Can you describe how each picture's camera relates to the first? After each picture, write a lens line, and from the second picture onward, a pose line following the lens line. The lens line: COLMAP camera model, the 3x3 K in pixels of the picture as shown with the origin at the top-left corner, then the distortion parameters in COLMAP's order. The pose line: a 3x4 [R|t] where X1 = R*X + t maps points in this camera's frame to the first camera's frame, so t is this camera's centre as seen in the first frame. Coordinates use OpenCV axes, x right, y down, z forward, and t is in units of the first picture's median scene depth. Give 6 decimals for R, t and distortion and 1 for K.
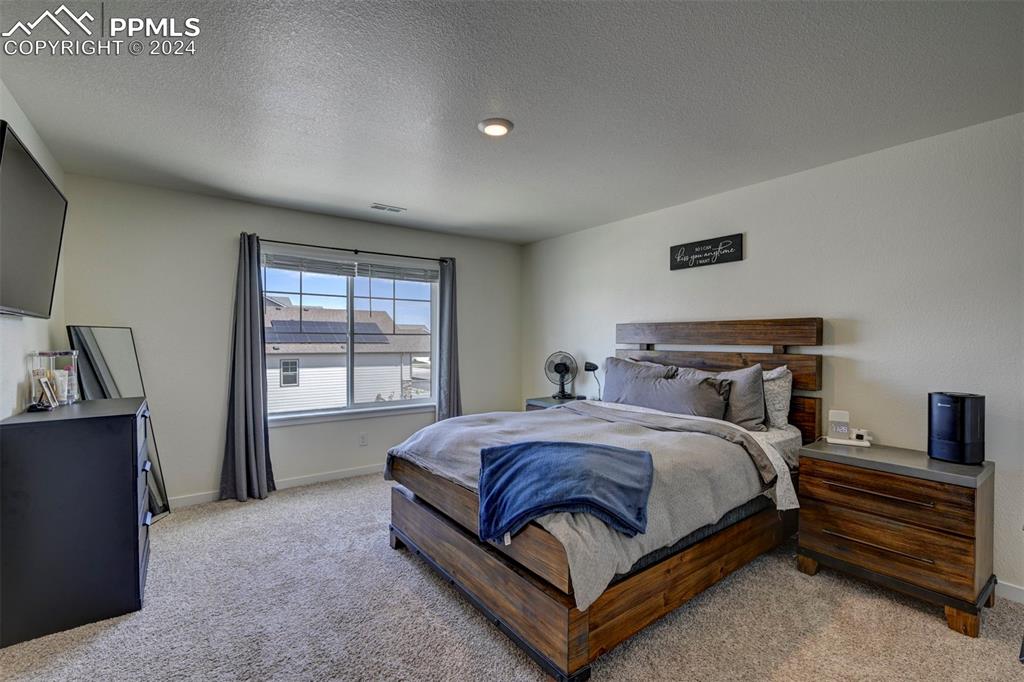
lens RADIAL K [[447.6, 0, 516.2], [0, 447.6, 350.5], [0, 0, 1]] dist [-0.003075, -0.000341]
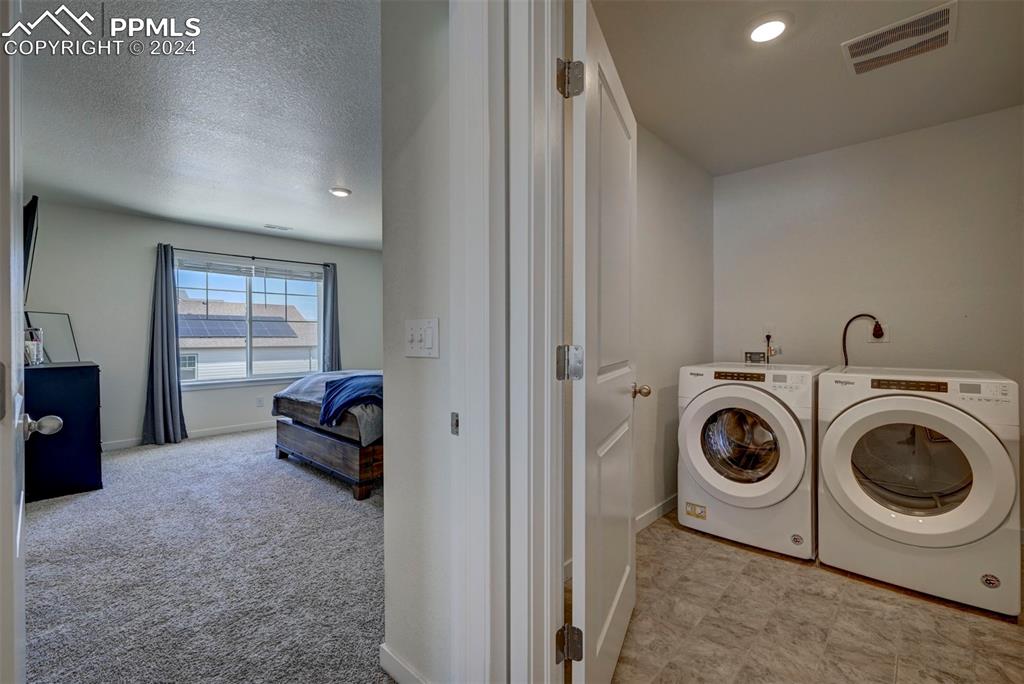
lens RADIAL K [[451.2, 0, 516.1], [0, 451.2, 344.1], [0, 0, 1]] dist [0.001587, -0.000022]
pose [[0.986215, -0.007874, 0.165281, 0.206825], [0.008712, 0.999953, -0.004347, 0.049655], [-0.165239, 0.005727, 0.986237, -0.492408]]
